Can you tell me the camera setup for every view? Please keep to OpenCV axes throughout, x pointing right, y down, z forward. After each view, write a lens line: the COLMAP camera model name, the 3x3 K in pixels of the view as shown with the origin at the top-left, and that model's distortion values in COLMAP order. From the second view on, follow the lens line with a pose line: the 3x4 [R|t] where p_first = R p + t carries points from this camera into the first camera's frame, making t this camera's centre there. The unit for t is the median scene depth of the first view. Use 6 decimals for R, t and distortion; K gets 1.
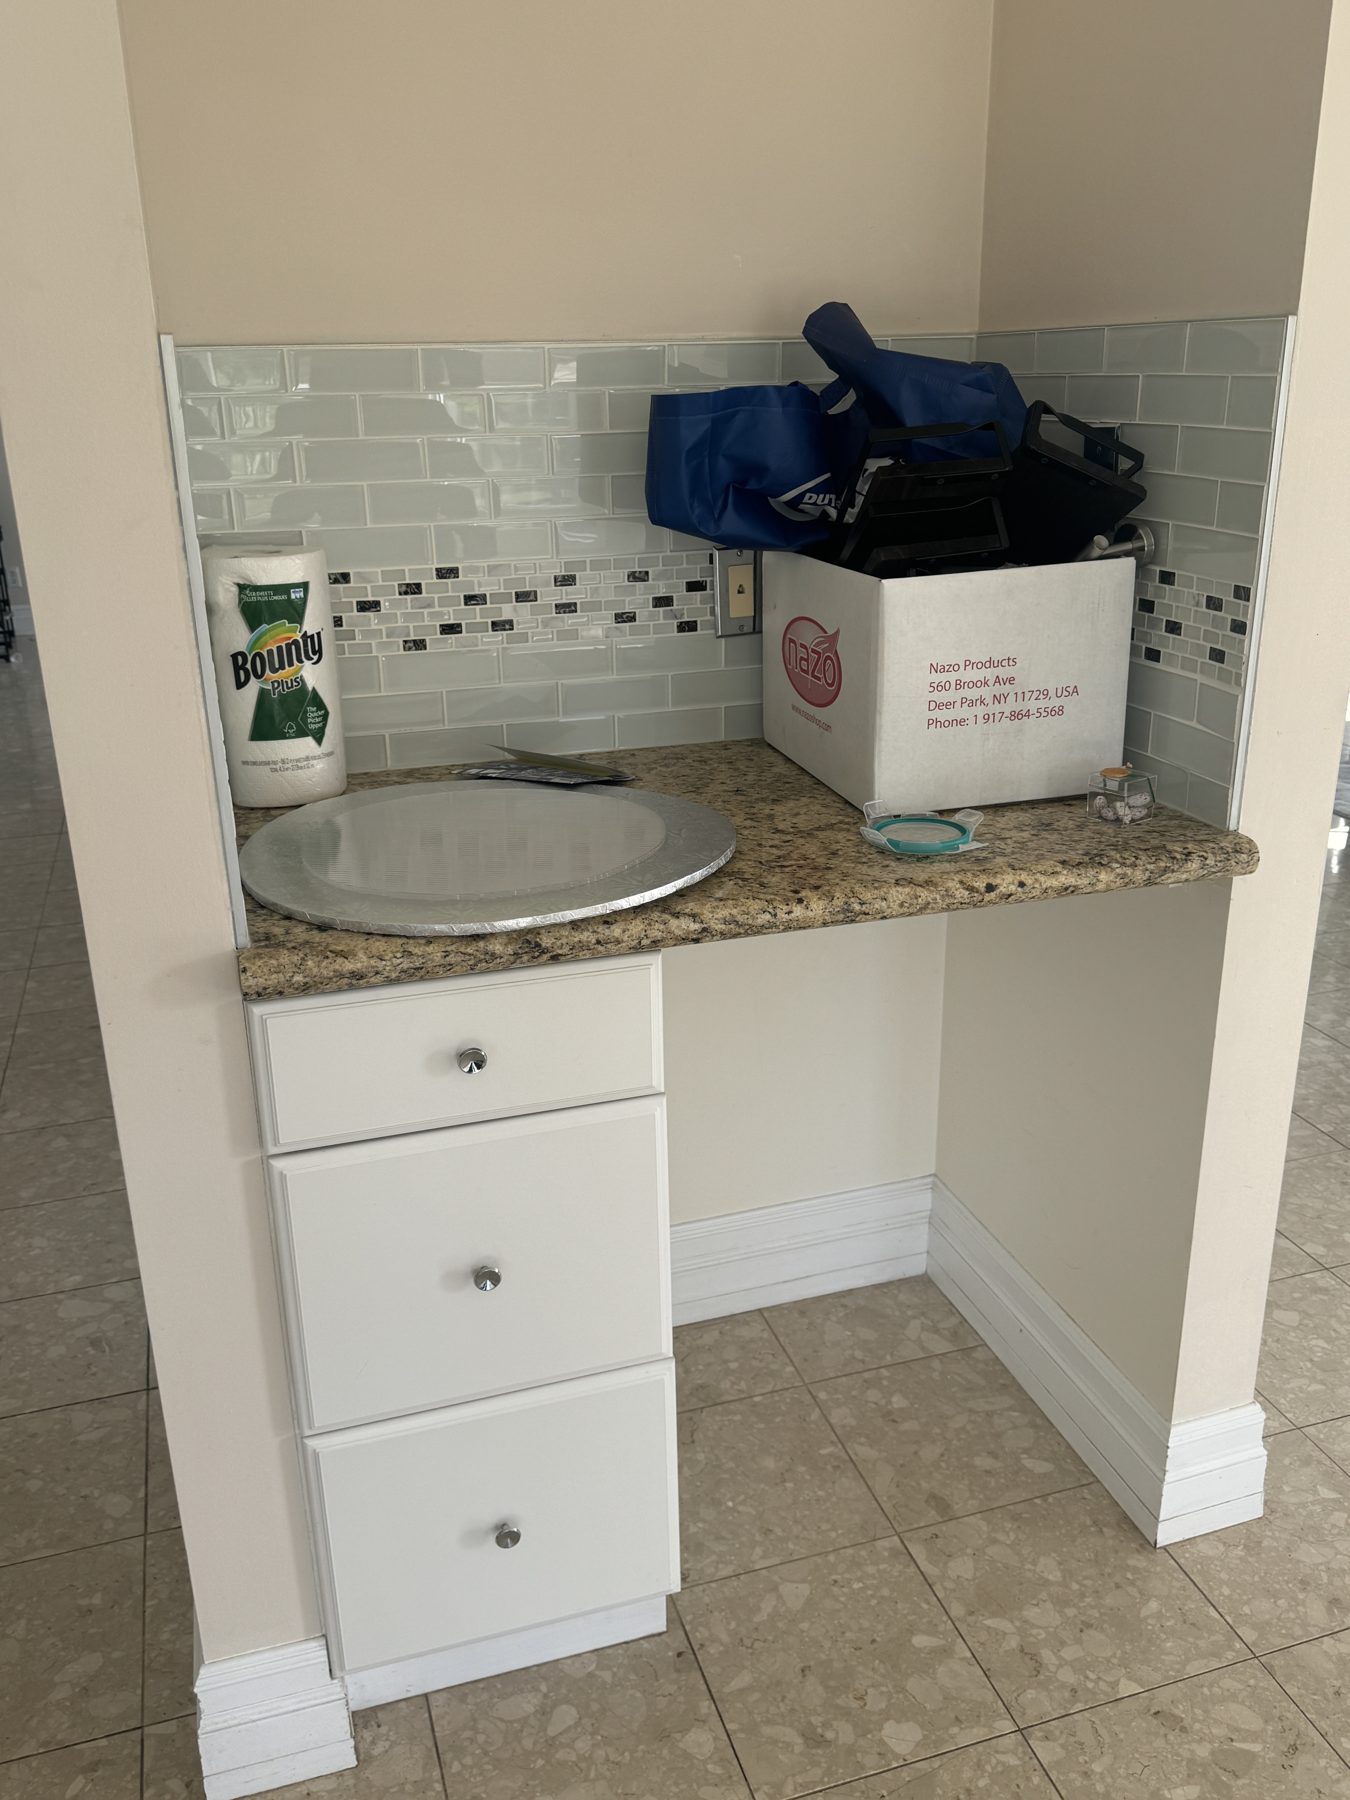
lens RADIAL K [[1485.4, 0, 673.6], [0, 1485.4, 944.1], [0, 0, 1]] dist [0.206808, -0.452339]
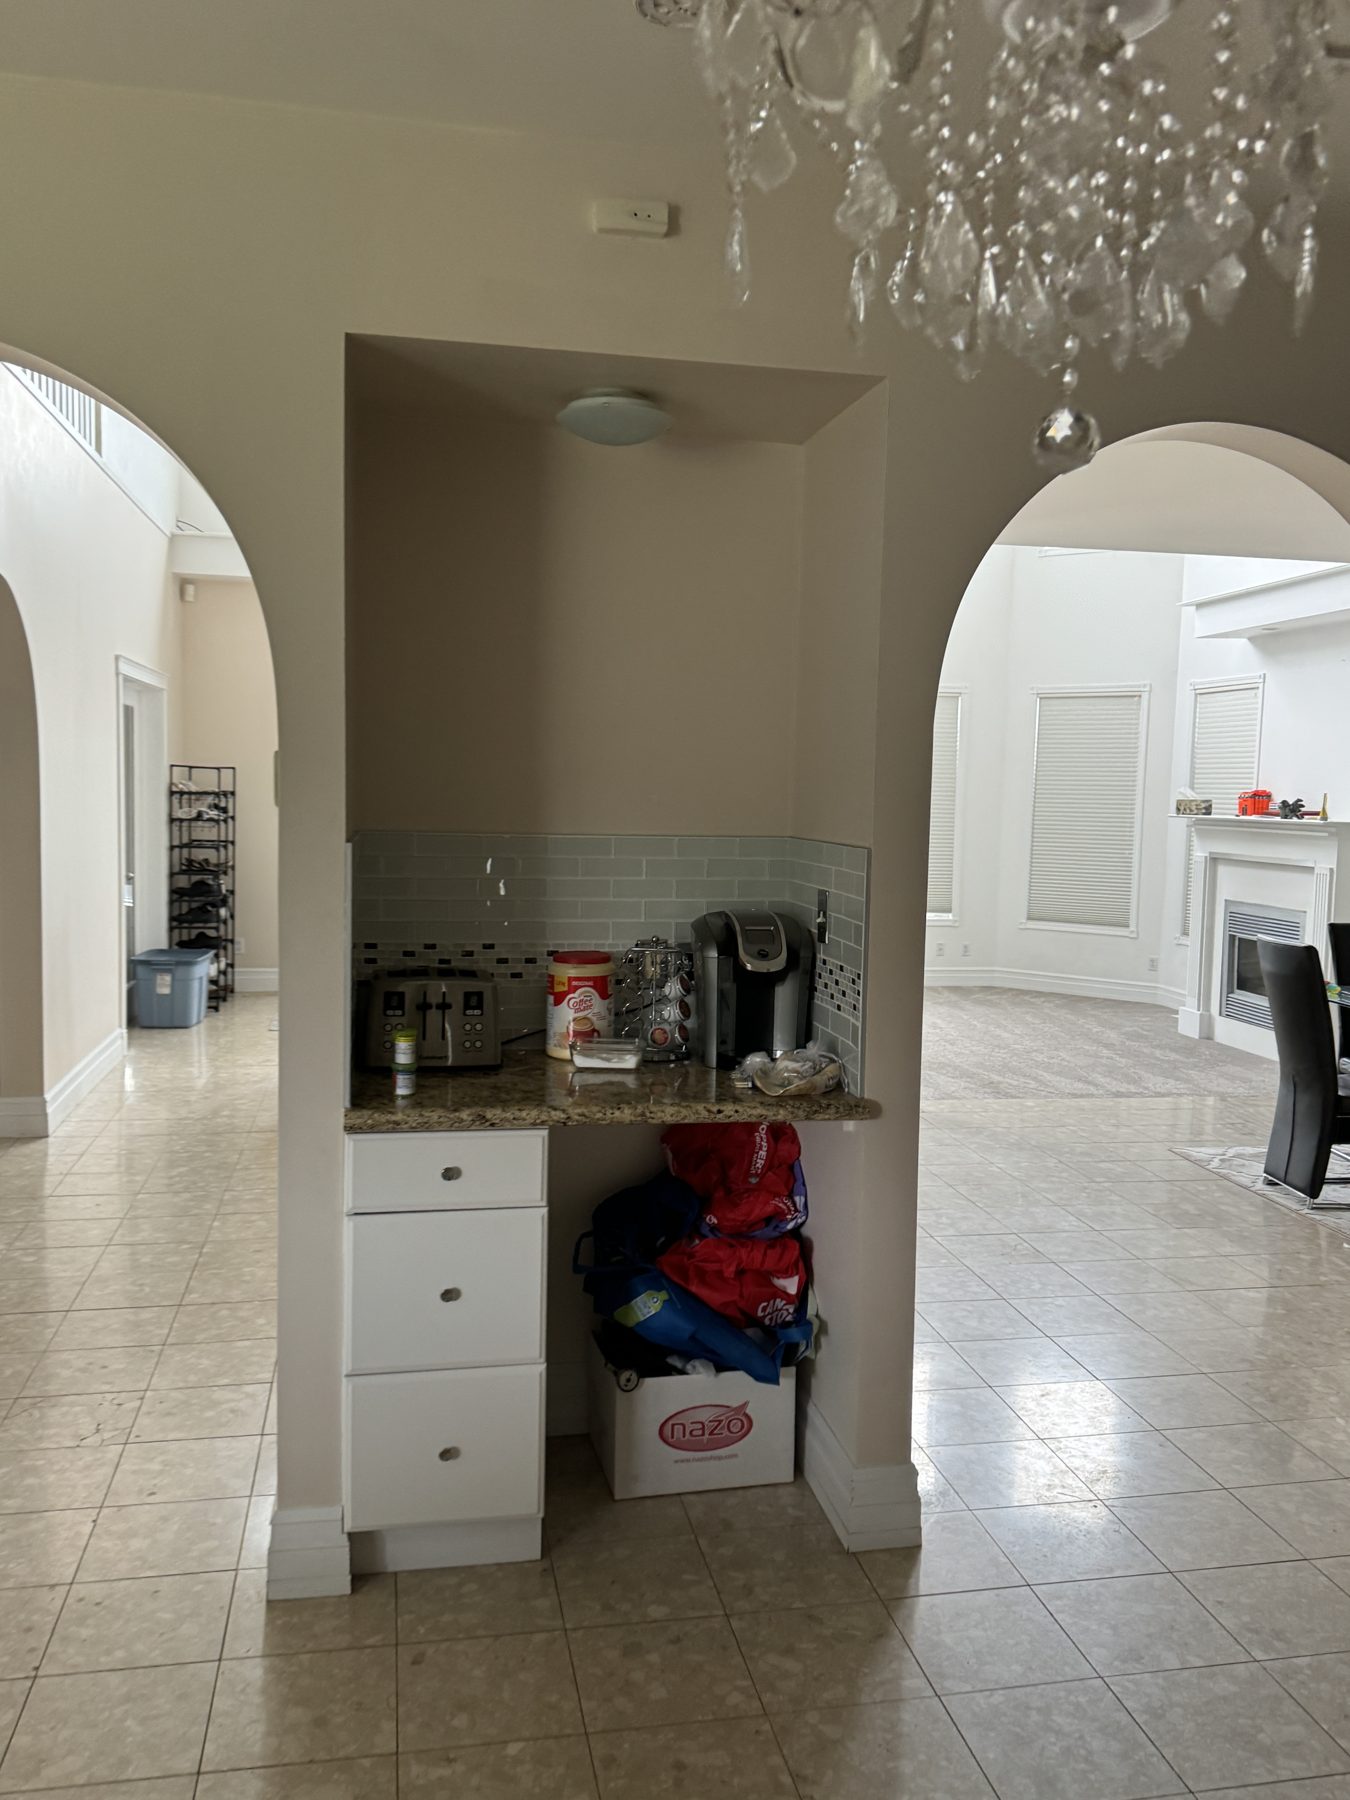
lens RADIAL K [[1485.4, 0, 673.6], [0, 1485.4, 944.1], [0, 0, 1]] dist [0.206808, -0.452339]
pose [[0.992455, 0.050583, -0.111689, 0.319386], [-0.077059, 0.965868, -0.247308, 0.213828], [0.095368, 0.254048, 0.962478, -0.853341]]
